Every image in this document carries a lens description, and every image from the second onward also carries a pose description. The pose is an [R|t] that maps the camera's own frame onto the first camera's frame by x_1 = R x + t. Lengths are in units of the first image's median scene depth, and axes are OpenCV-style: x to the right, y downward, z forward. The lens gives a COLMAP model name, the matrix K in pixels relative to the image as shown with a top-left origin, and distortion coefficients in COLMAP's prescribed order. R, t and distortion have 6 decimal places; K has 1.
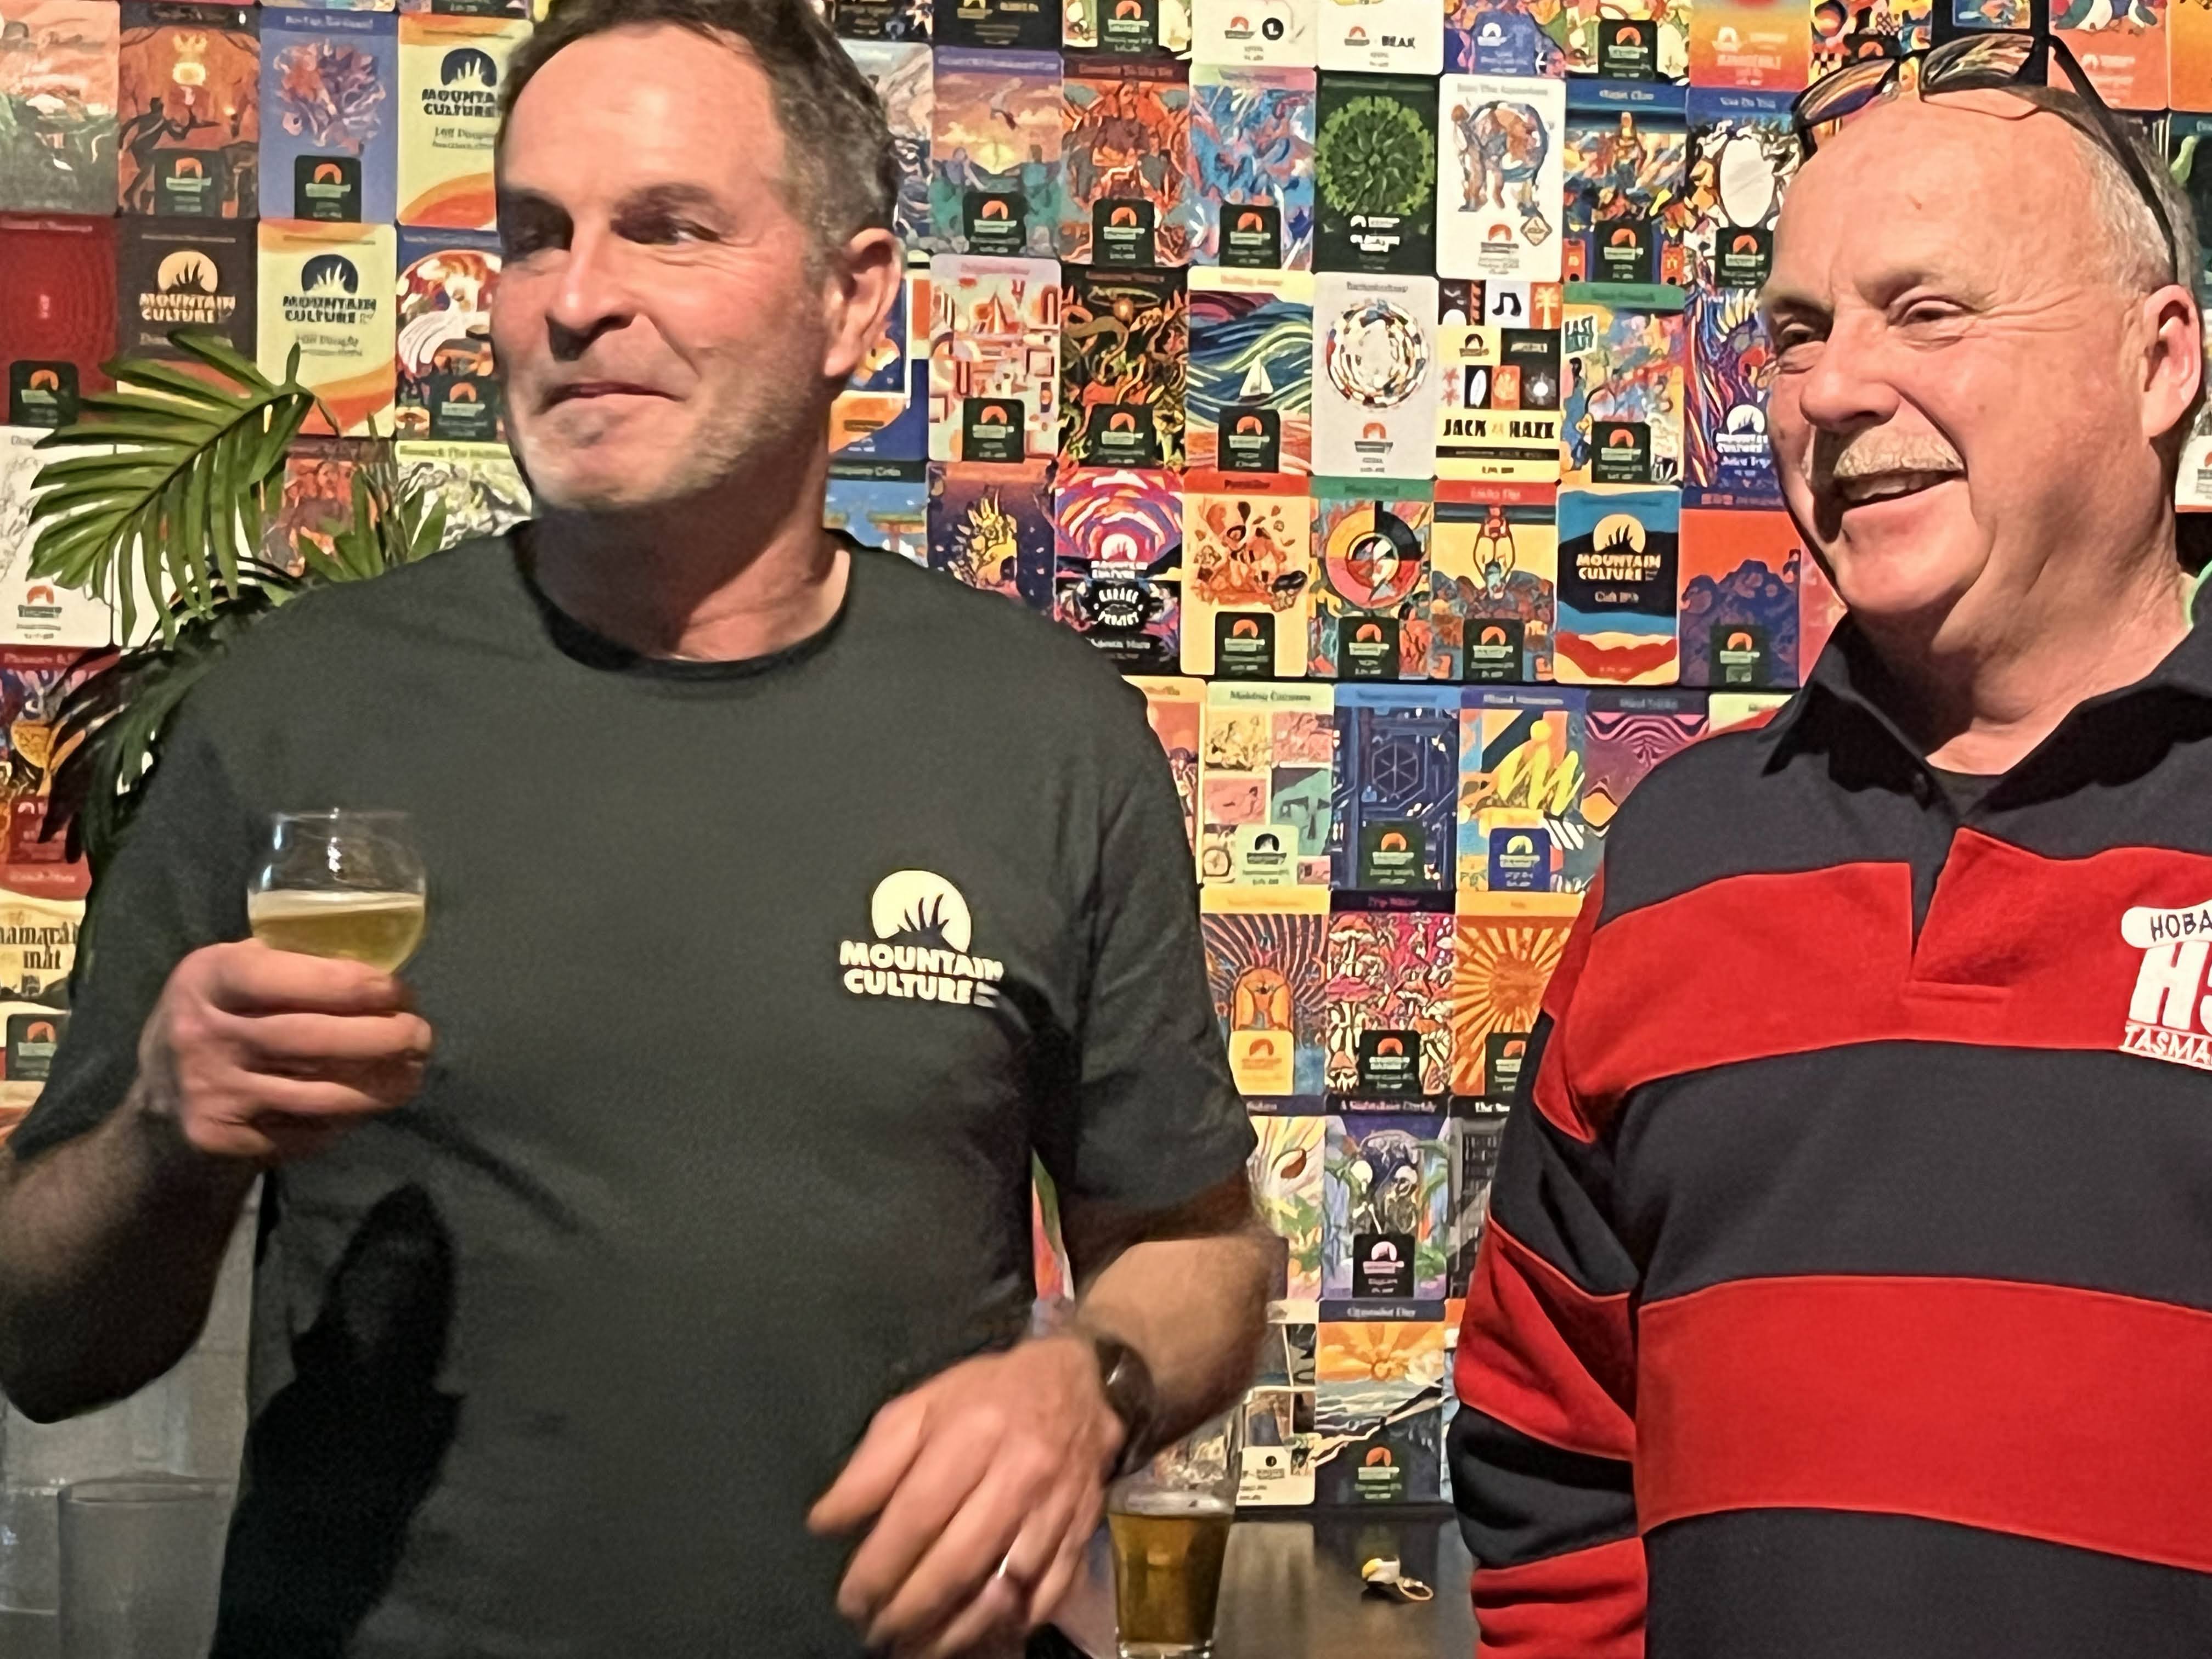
lens RADIAL K [[4852.7, 0, 1054.5], [0, 4852.7, 828.3], [0, 0, 1]] dist [0.158646, 0.000000]
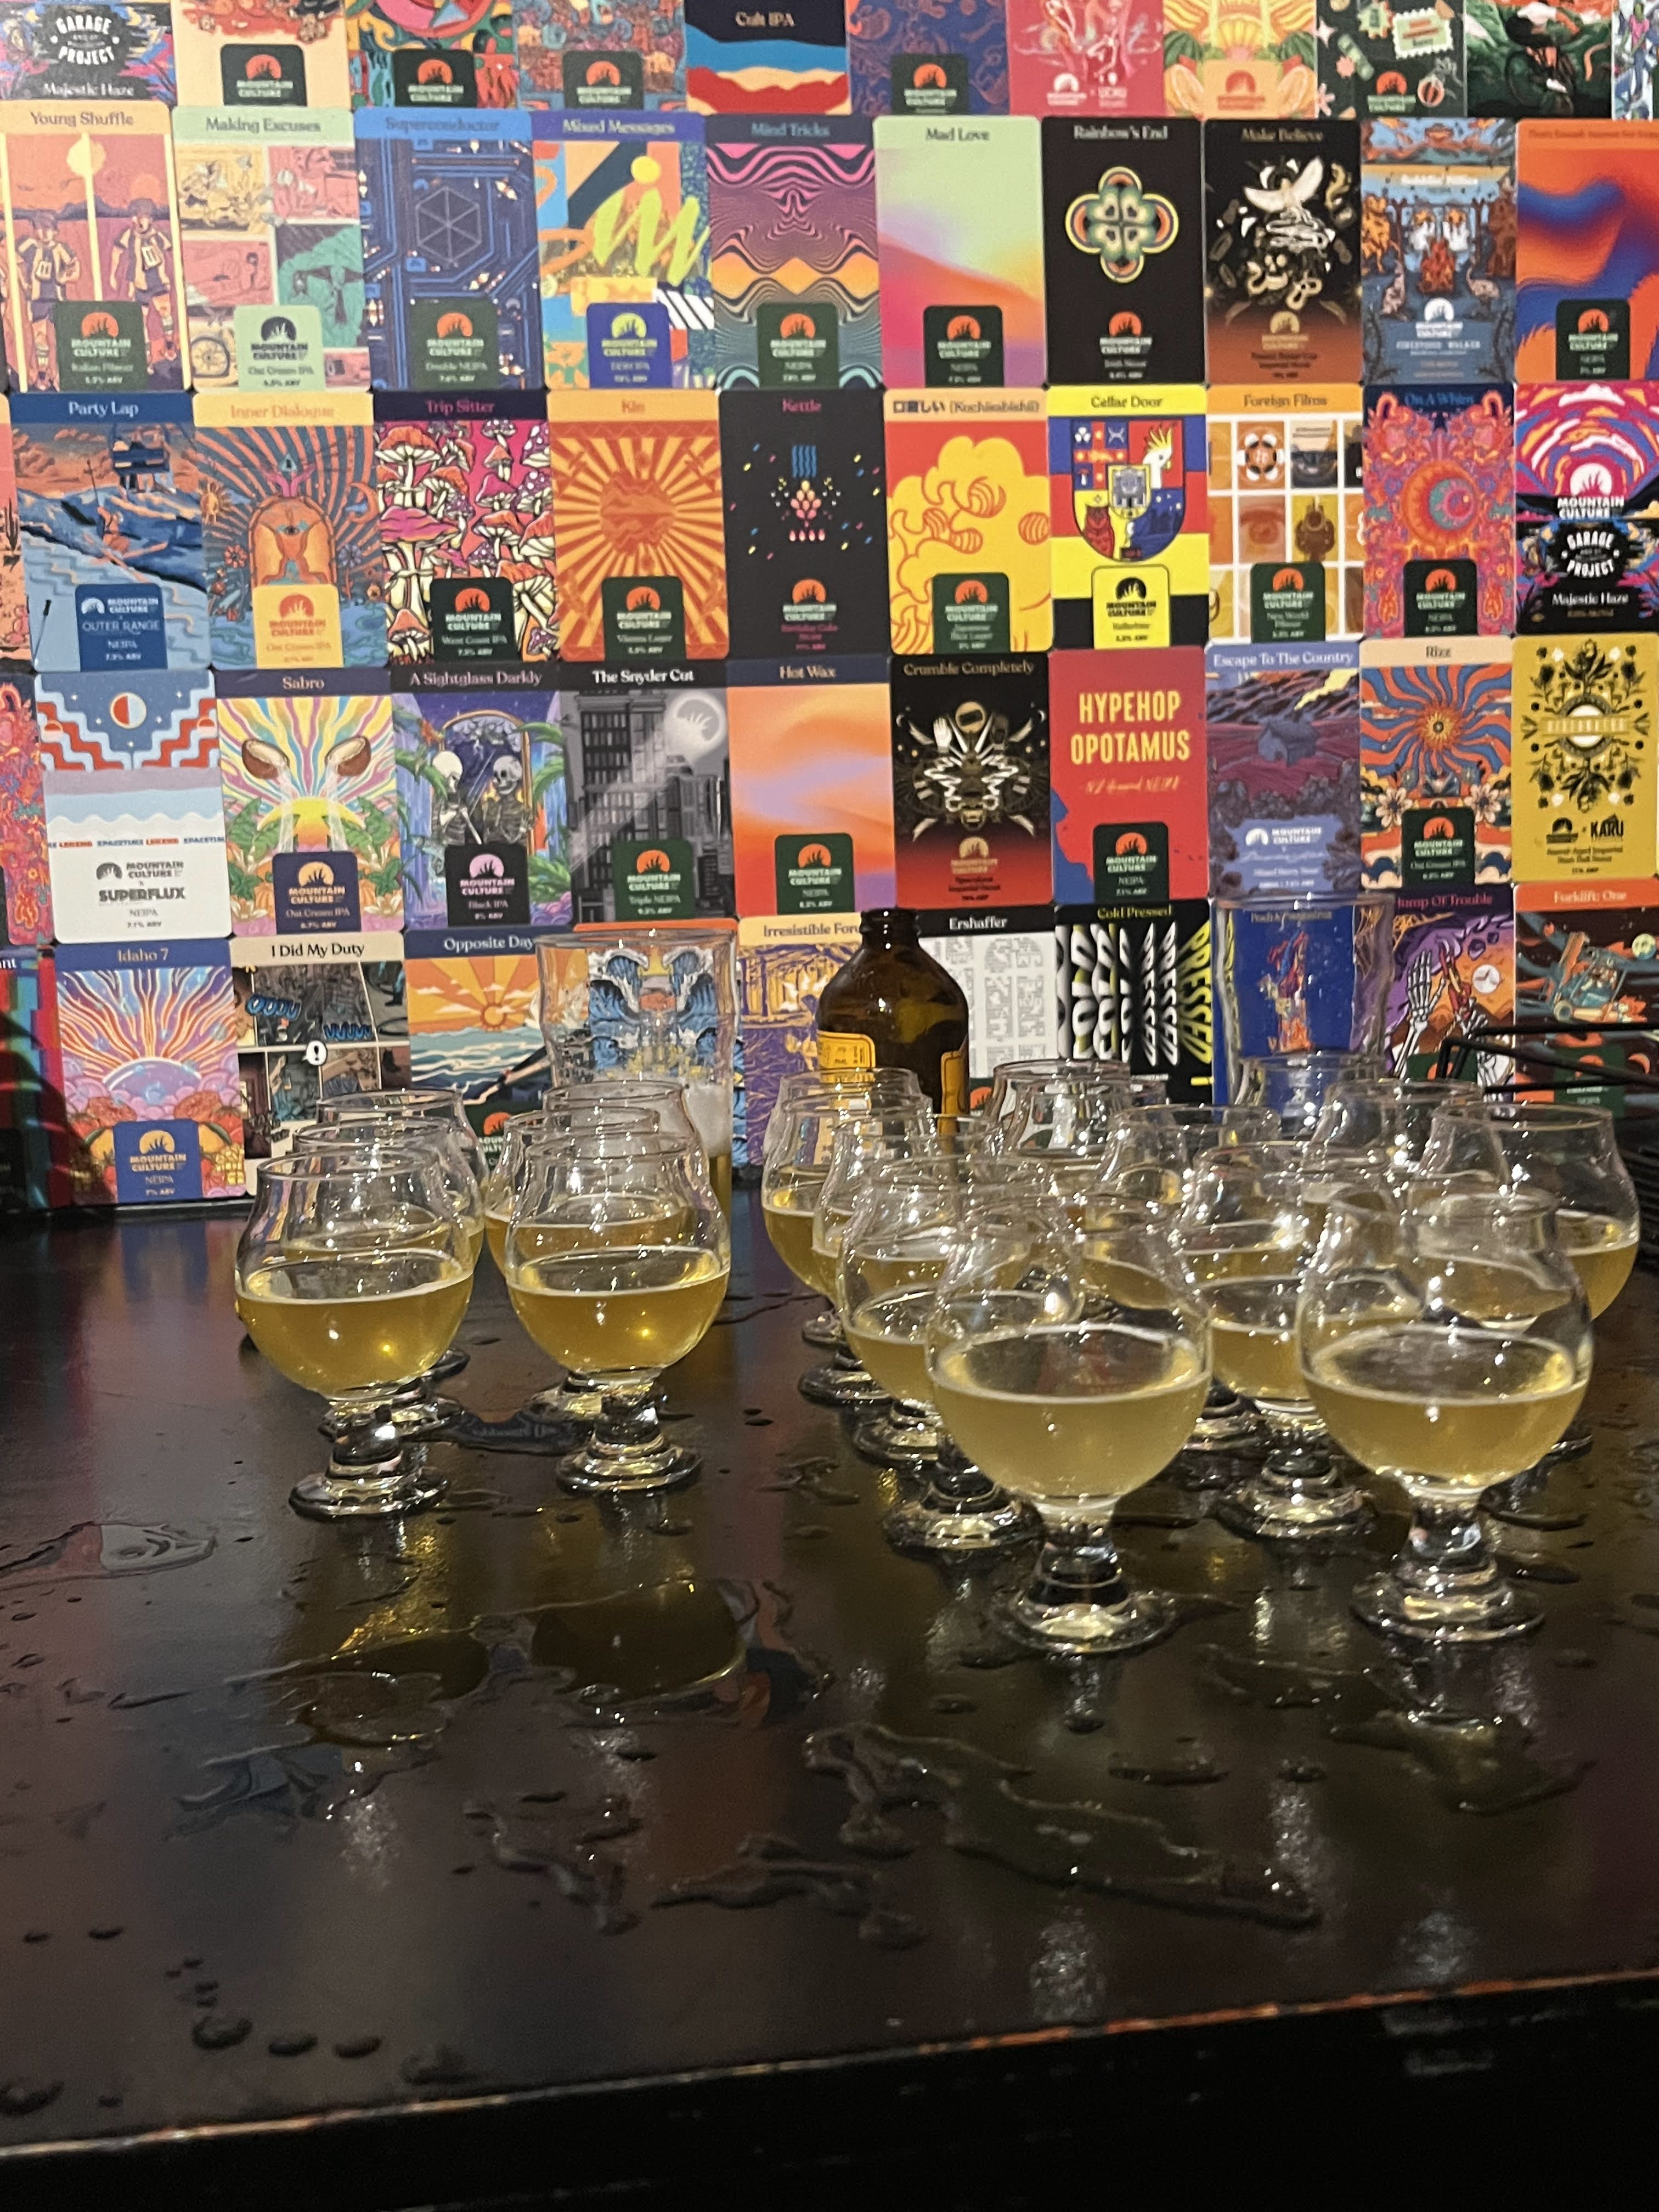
lens RADIAL K [[2063.0, 0, 840.4], [0, 2063.0, 1052.2], [0, 0, 1]] dist [0.013823, 0.000000]
pose [[0.995009, -0.046197, -0.088448, 0.153481], [0.054507, 0.994083, 0.093959, 0.088985], [0.083584, -0.098311, 0.991639, 0.672895]]
